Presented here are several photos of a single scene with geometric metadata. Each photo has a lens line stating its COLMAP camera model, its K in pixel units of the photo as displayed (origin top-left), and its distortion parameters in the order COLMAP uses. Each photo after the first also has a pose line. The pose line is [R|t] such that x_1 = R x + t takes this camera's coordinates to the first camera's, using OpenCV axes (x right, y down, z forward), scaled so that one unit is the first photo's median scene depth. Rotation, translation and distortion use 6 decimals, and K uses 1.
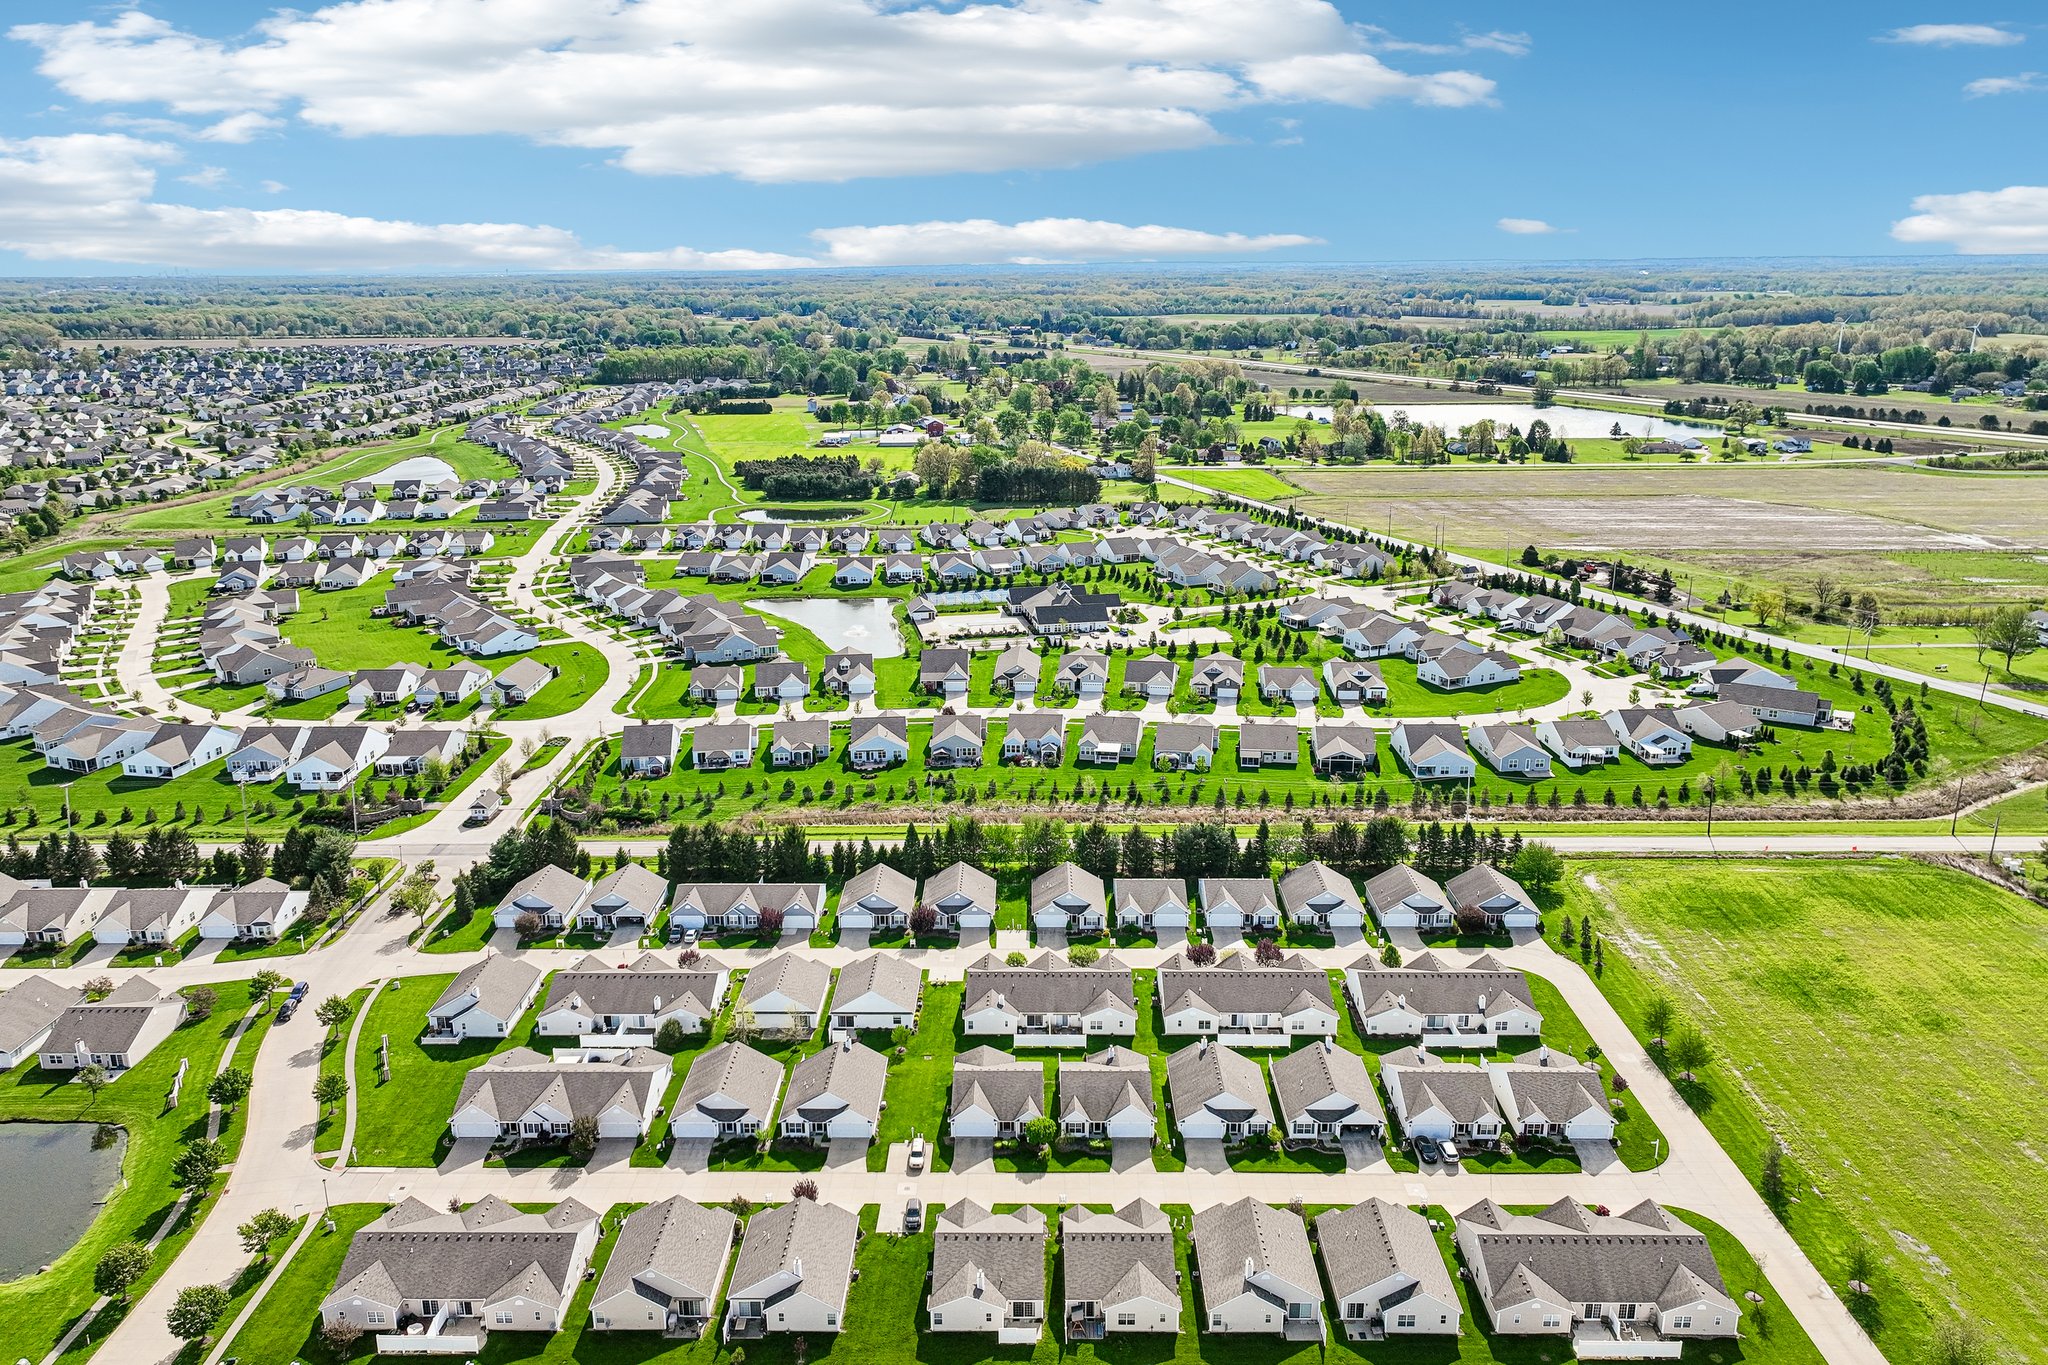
lens RADIAL K [[1444.6, 0, 1026.8], [0, 1444.6, 678.4], [0, 0, 1]] dist [0.005311, 0.004184]
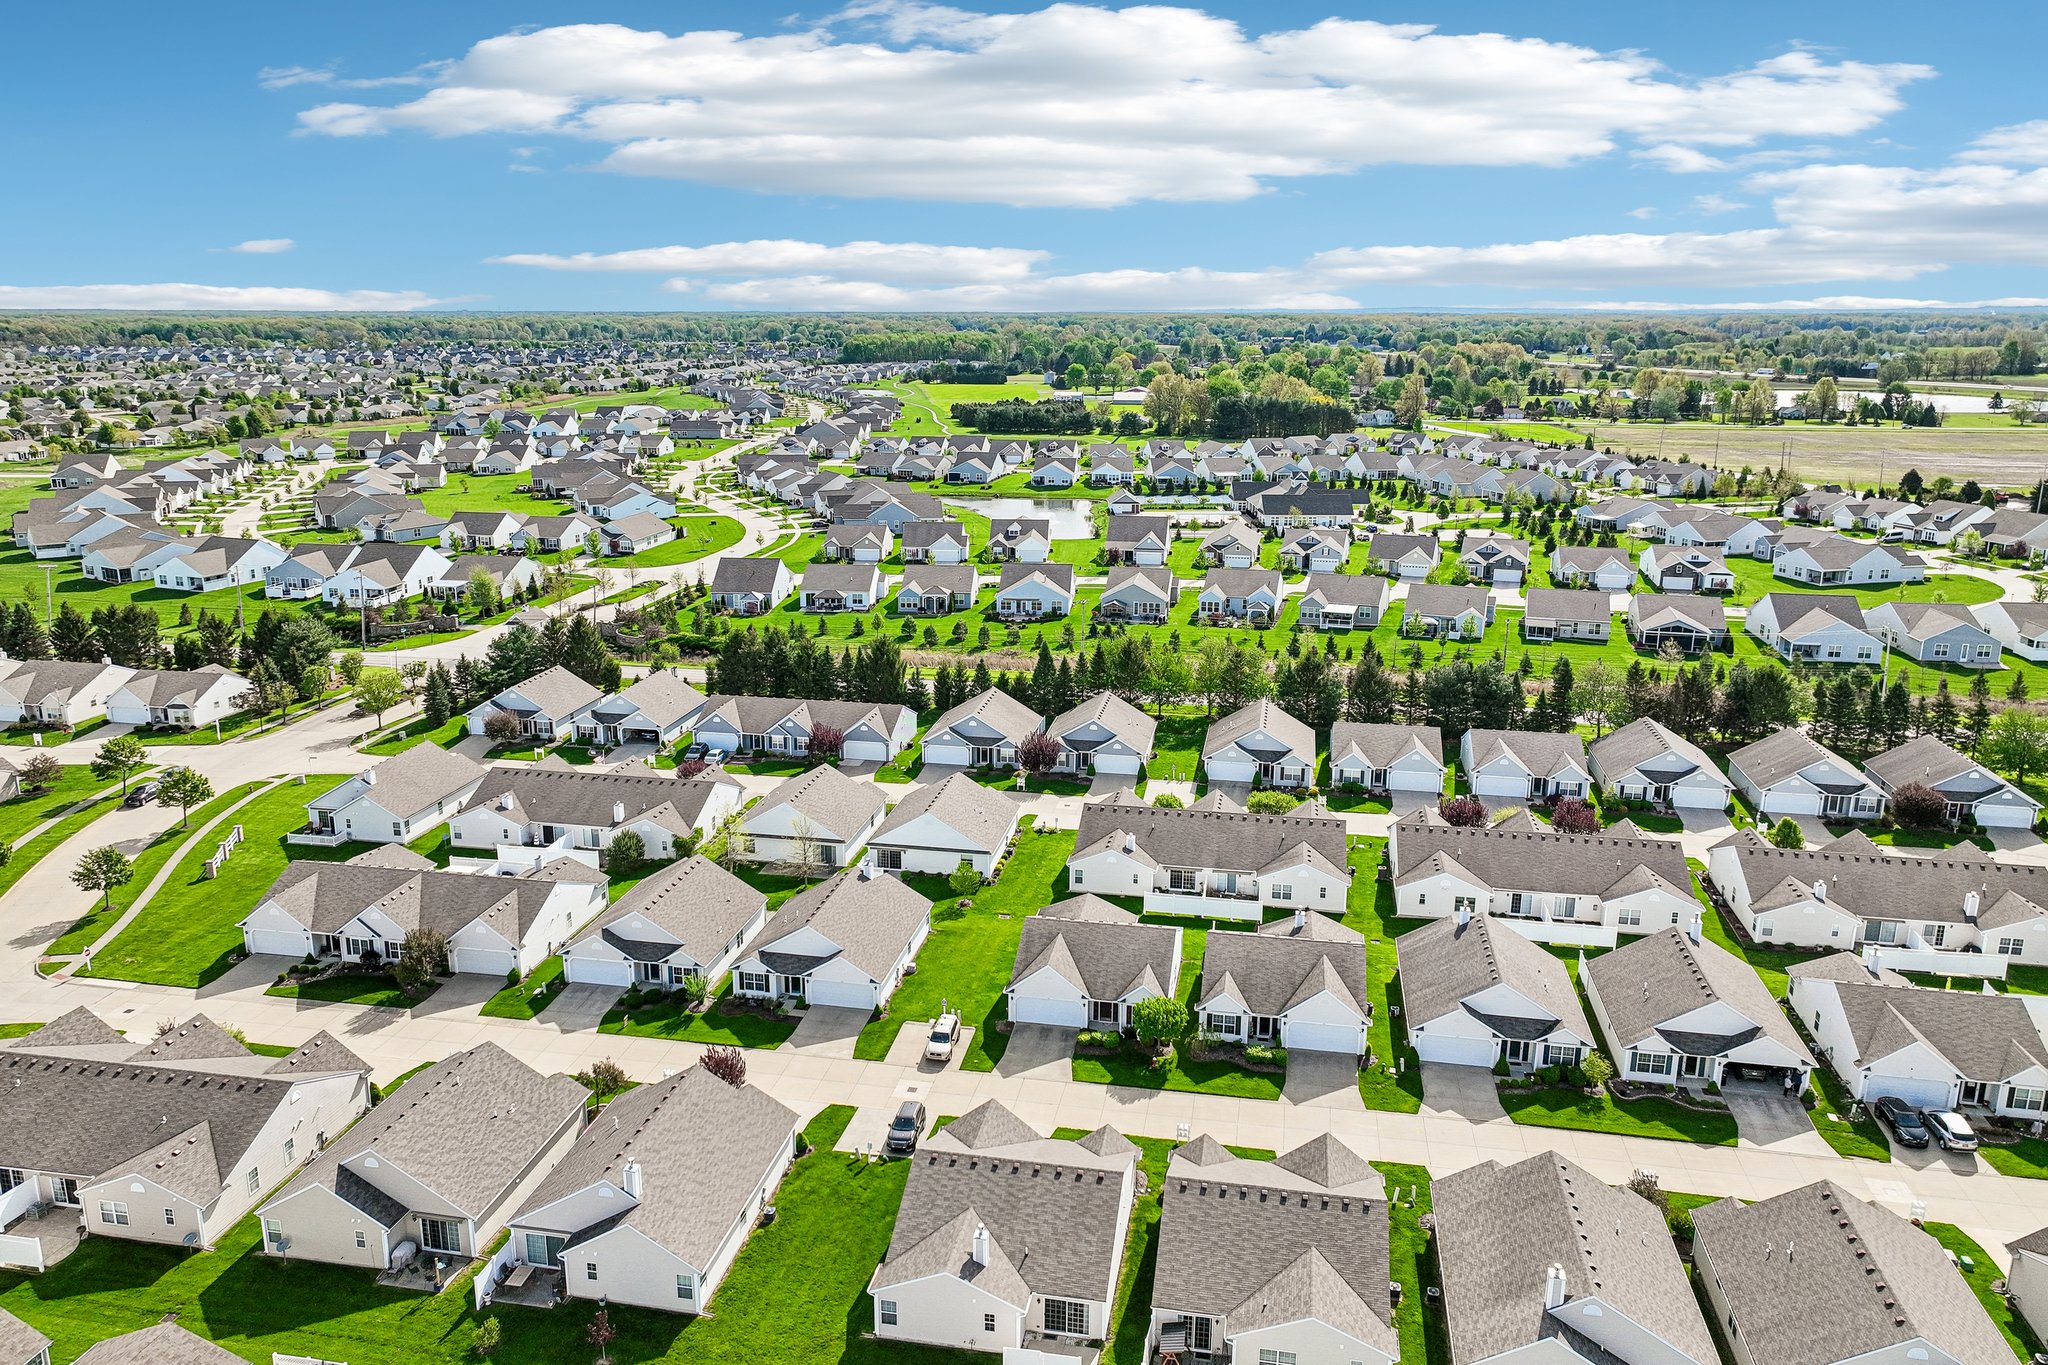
lens RADIAL K [[1462.2, 0, 1027.3], [0, 1462.2, 678.3], [0, 0, 1]] dist [0.003225, 0.003572]
pose [[0.984438, 0.052082, -0.167835, 0.036124], [-0.056937, 0.998083, -0.024241, 0.149529], [0.166251, 0.033419, 0.985517, 0.322231]]
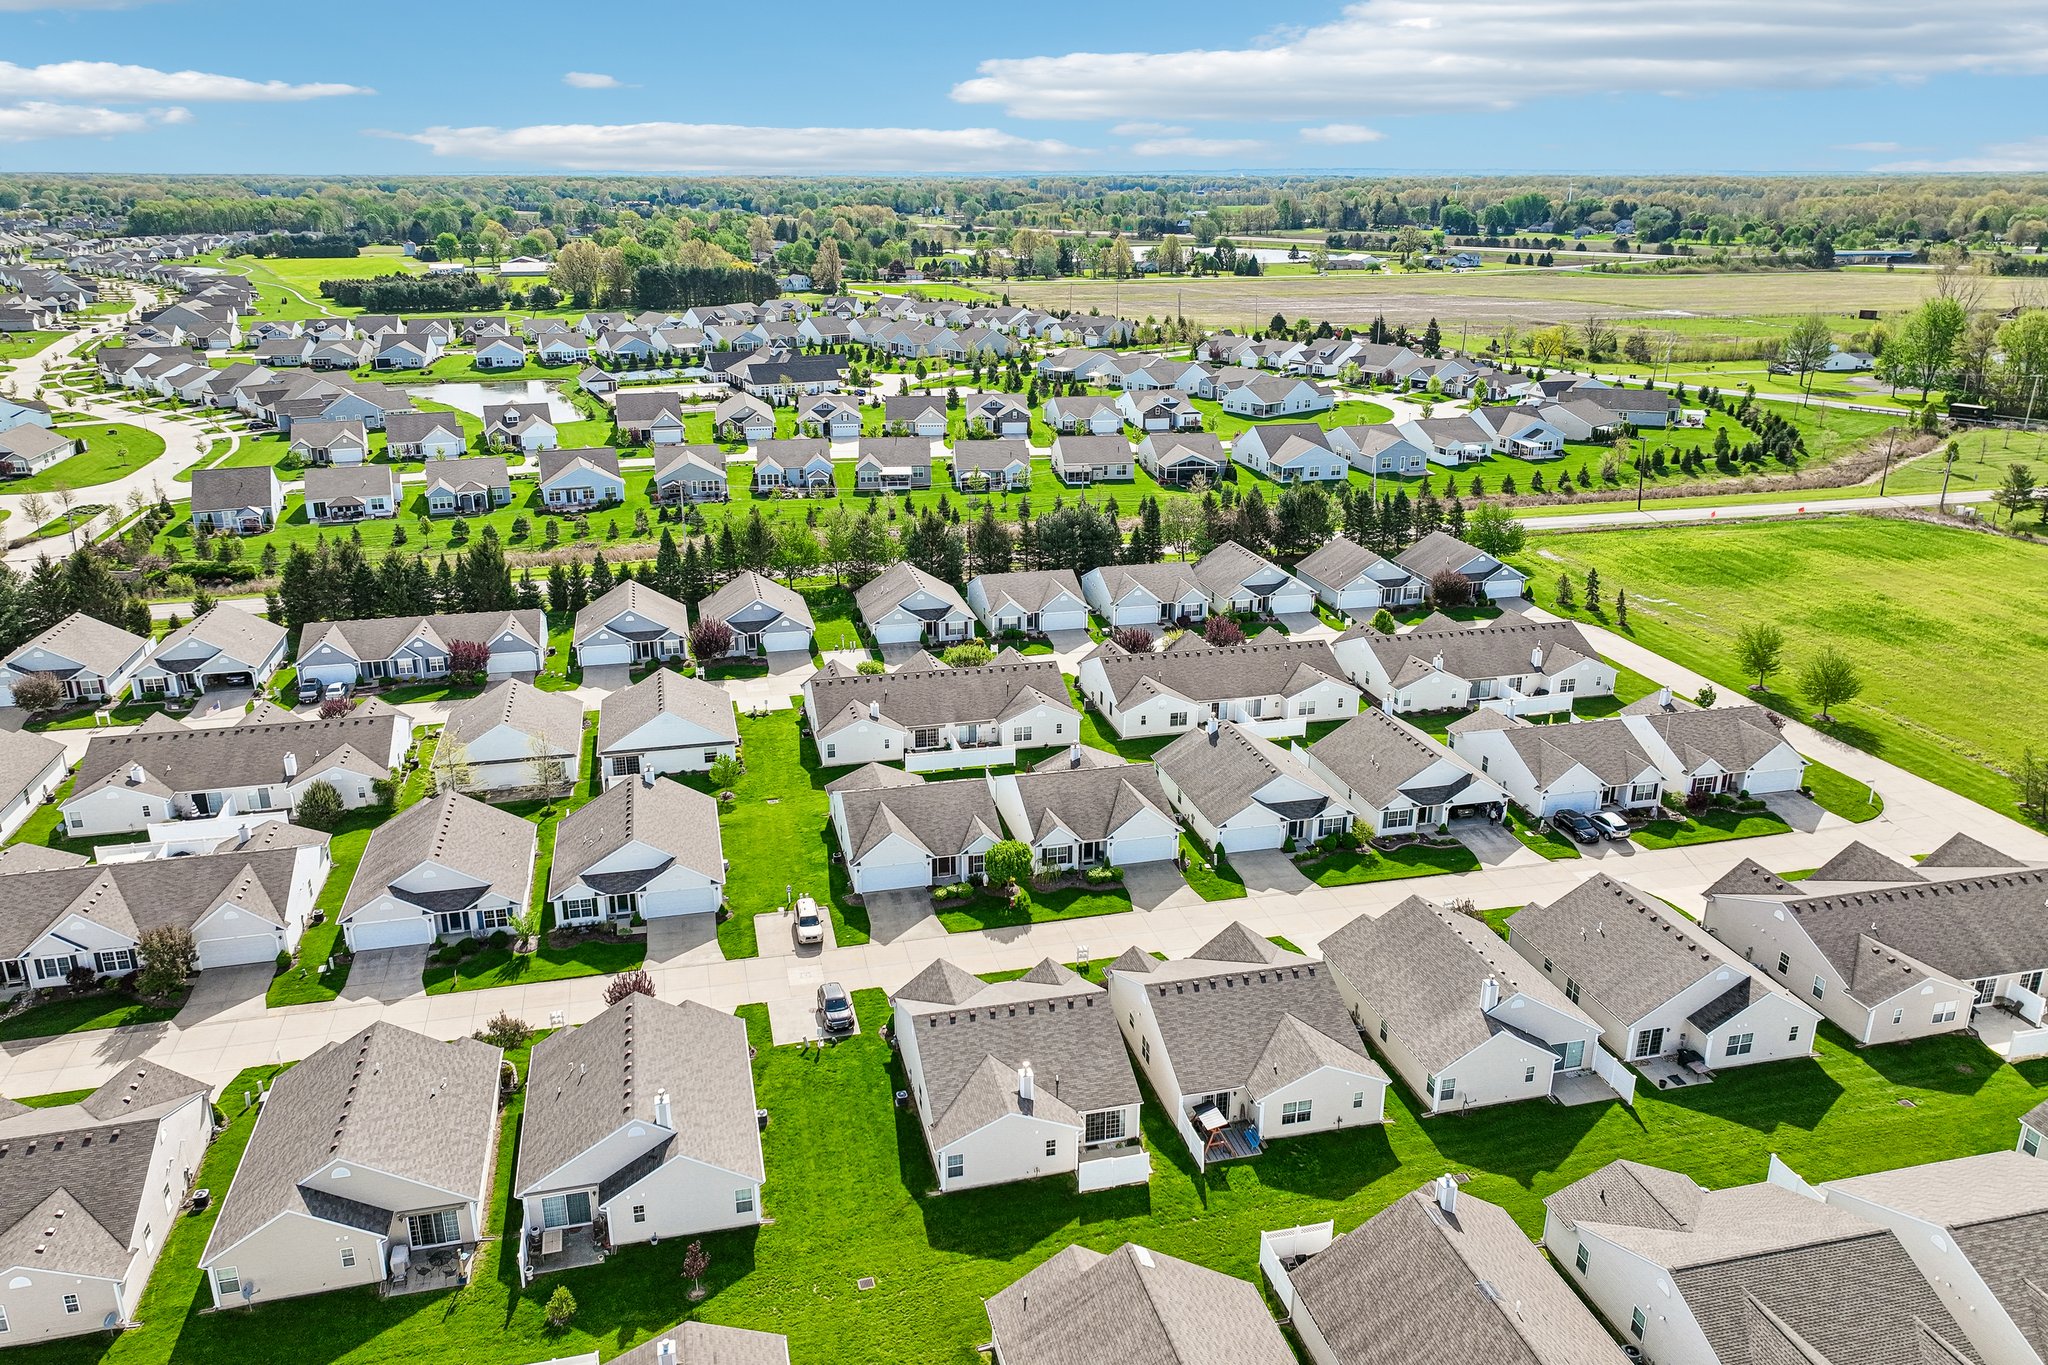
lens RADIAL K [[1444.6, 0, 1026.8], [0, 1444.6, 678.4], [0, 0, 1]] dist [0.005311, 0.004184]
pose [[0.967913, -0.075128, 0.239793, -0.092556], [0.060810, 0.995927, 0.066574, 0.149908], [-0.243817, -0.049856, 0.968539, 0.318862]]
